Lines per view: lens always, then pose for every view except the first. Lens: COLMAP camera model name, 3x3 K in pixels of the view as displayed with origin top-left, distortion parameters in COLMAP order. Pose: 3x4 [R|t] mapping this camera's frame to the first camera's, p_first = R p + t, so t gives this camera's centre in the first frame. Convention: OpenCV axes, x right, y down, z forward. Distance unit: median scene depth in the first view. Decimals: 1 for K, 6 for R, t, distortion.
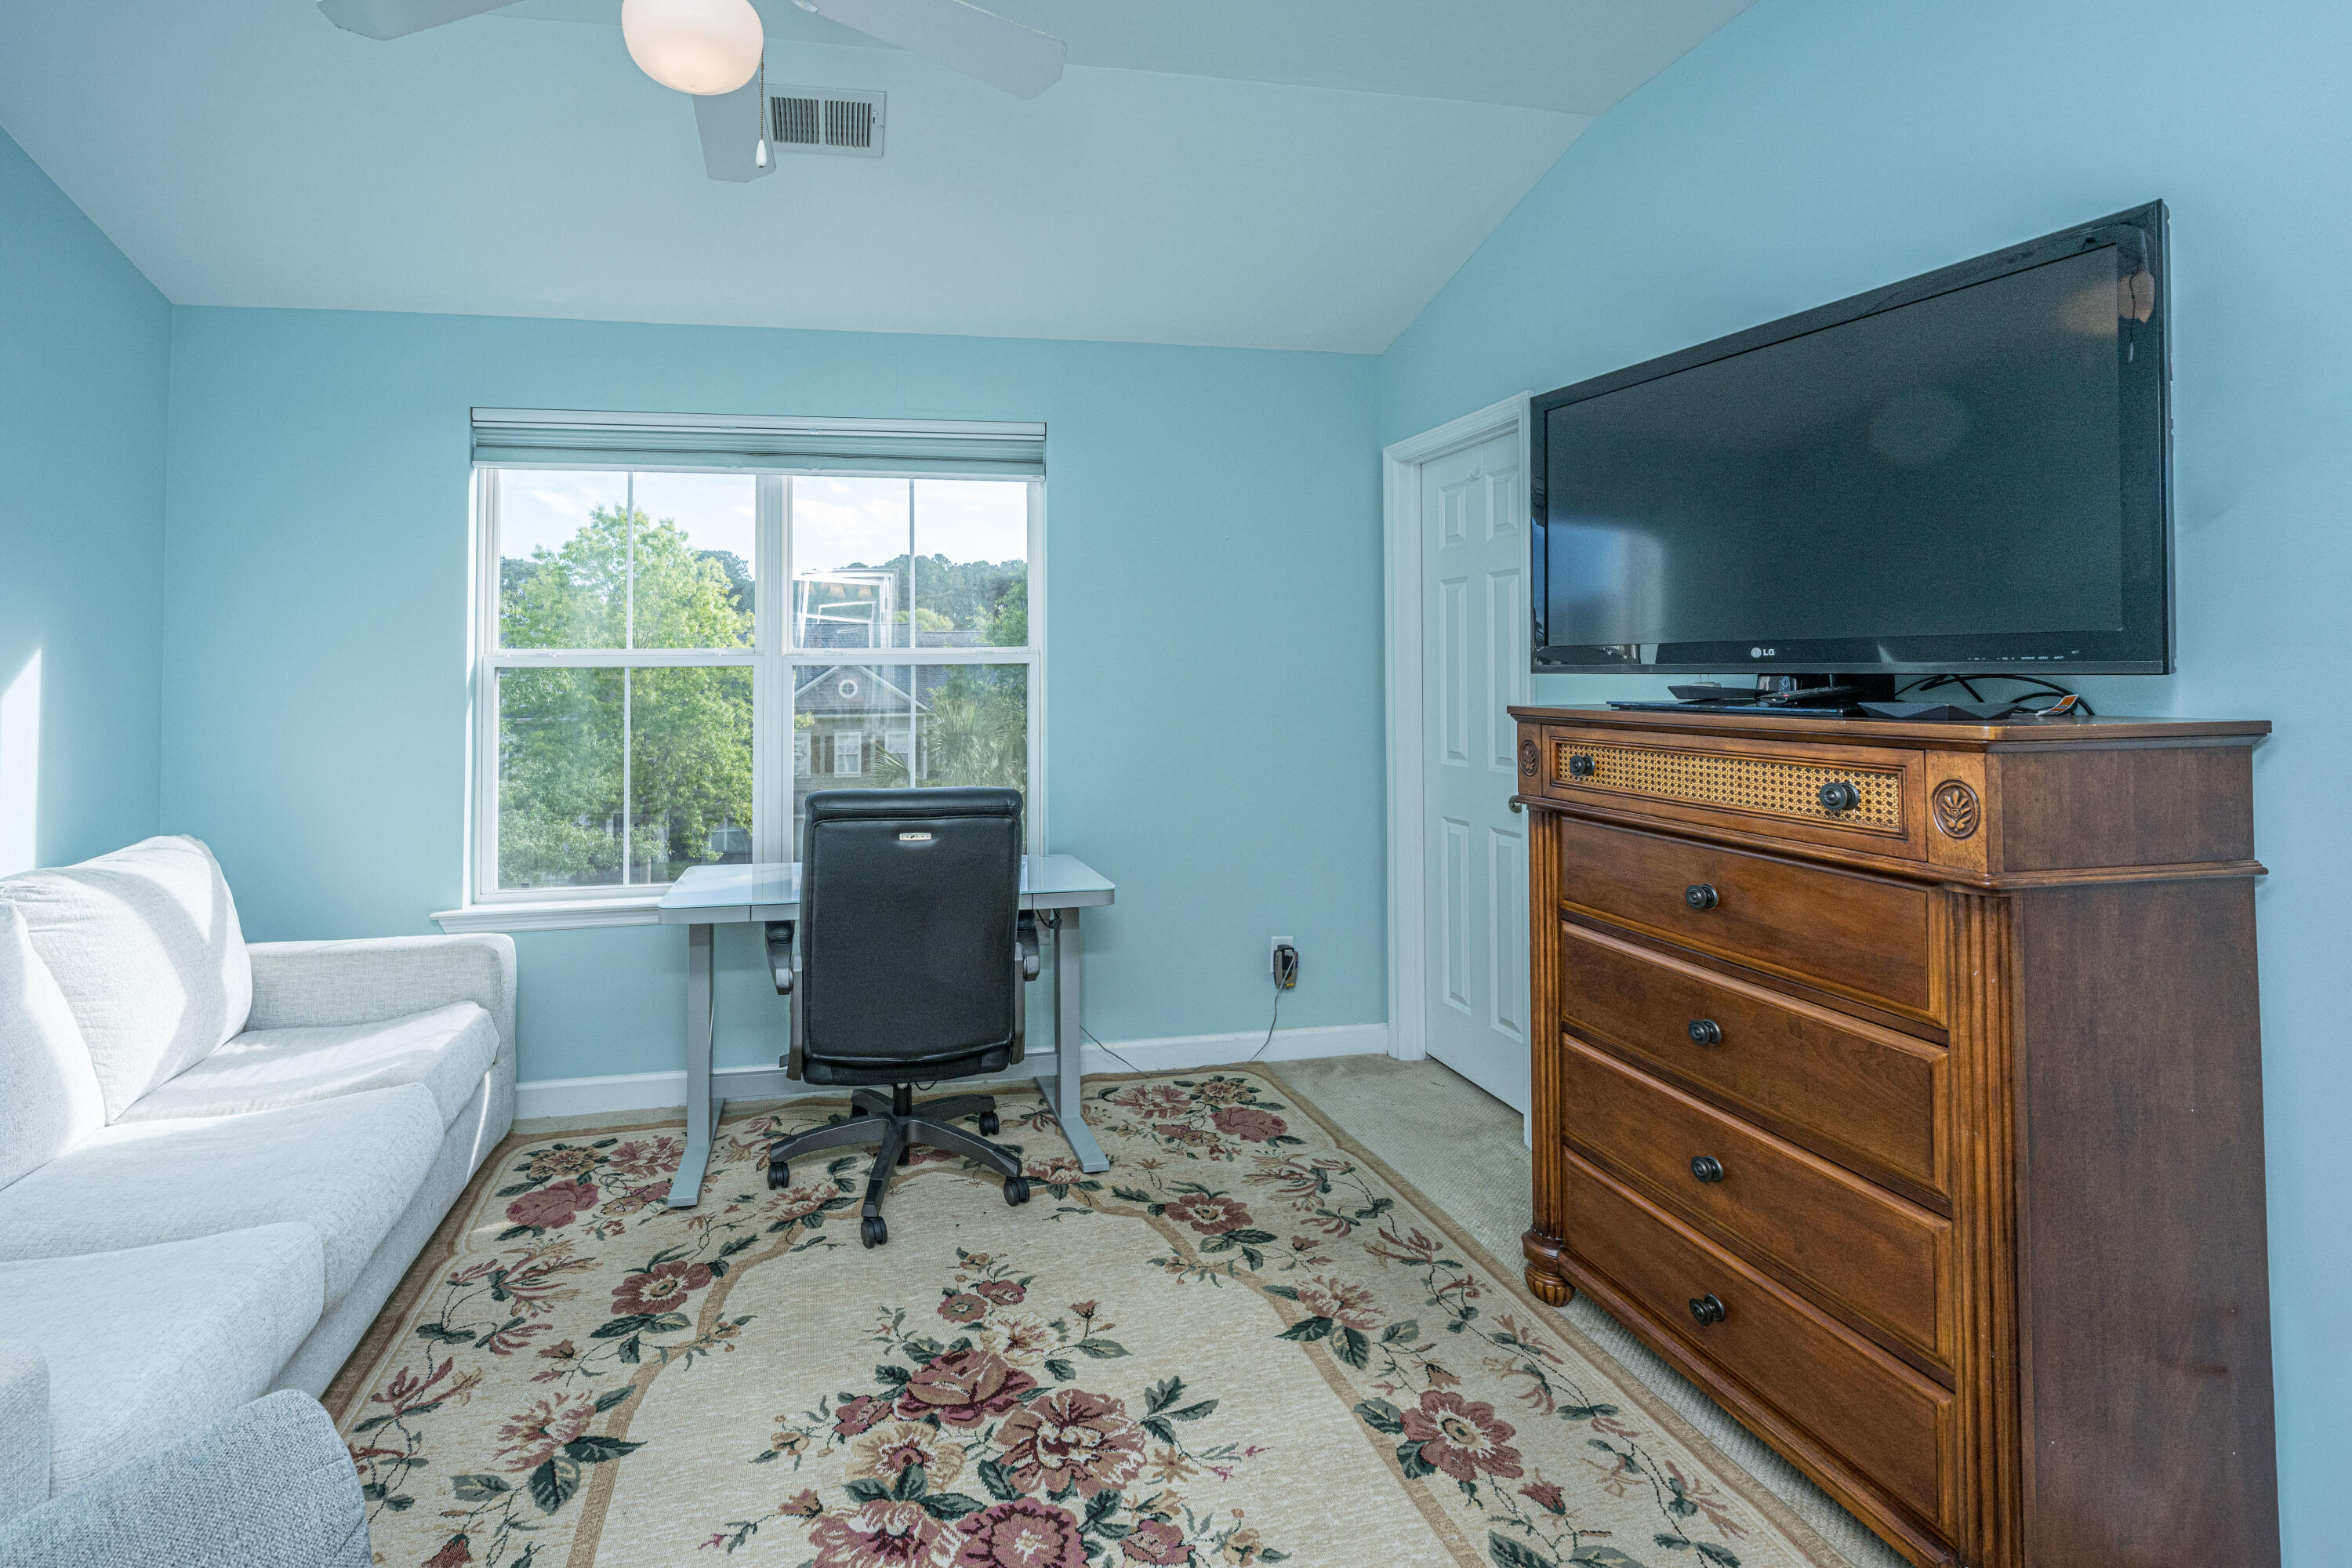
lens RADIAL K [[938.1, 0, 1175.6], [0, 938.1, 681.0], [0, 0, 1]] dist [-0.000535, -0.000136]
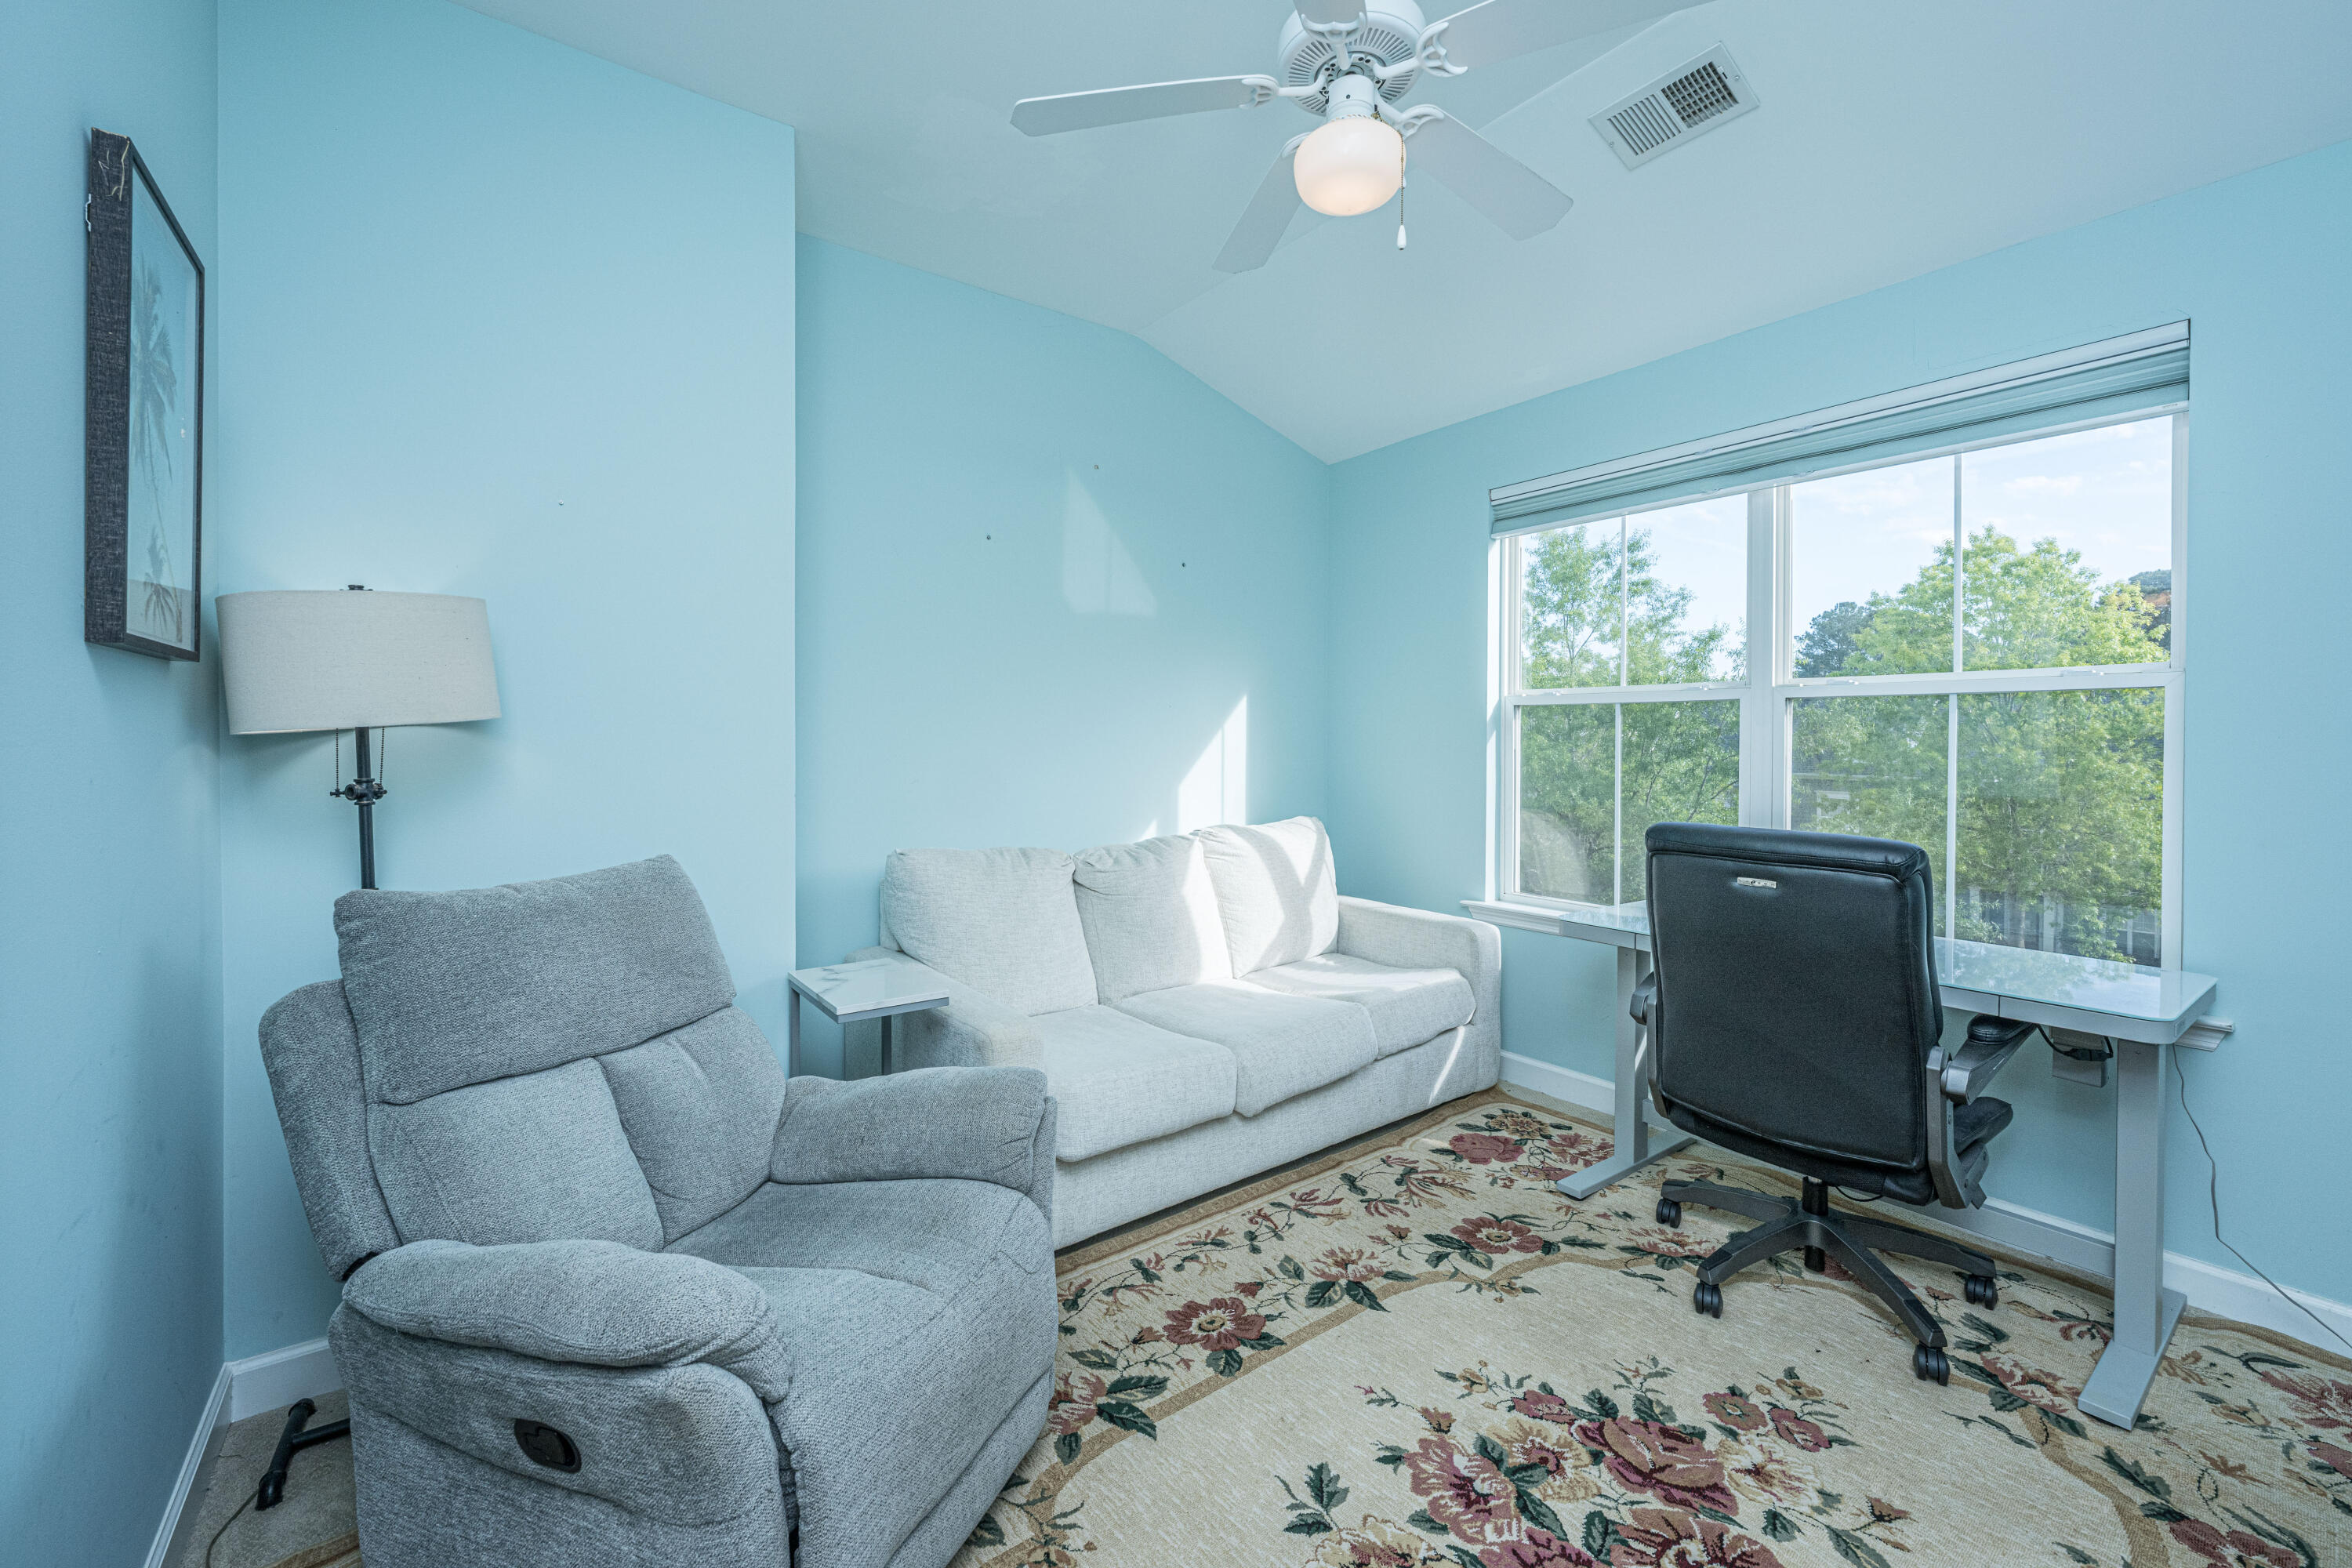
lens RADIAL K [[940.3, 0, 1165.6], [0, 940.3, 757.2], [0, 0, 1]] dist [-0.000340, 0.000127]
pose [[0.464773, 0.030066, -0.884919, 0.293977], [0.001421, 0.999397, 0.034701, 0.021420], [0.885429, -0.017386, 0.464450, 0.125936]]
